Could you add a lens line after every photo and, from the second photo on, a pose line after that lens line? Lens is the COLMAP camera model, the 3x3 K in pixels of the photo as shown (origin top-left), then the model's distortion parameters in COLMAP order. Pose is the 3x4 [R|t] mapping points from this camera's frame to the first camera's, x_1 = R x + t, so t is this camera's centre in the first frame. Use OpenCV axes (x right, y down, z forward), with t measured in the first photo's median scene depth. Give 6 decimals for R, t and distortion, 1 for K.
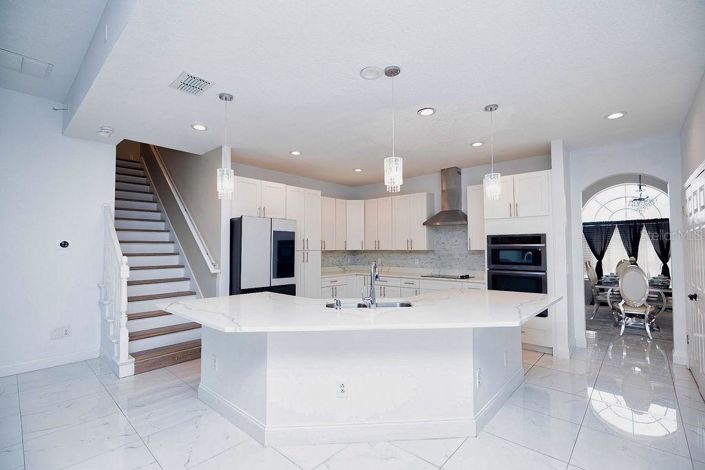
lens RADIAL K [[309.4, 0, 352.0], [0, 309.4, 239.4], [0, 0, 1]] dist [0.001903, 0.000053]
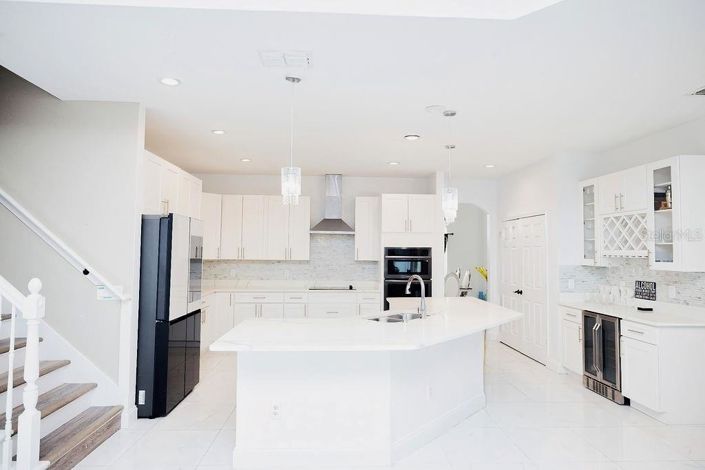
lens RADIAL K [[407.7, 0, 350.5], [0, 407.7, 236.9], [0, 0, 1]] dist [-0.002051, -0.000145]
pose [[0.711705, 0.037268, 0.701489, -0.523056], [-0.031663, 0.999279, -0.020965, -0.012470], [-0.701764, -0.007291, 0.712372, 0.063344]]
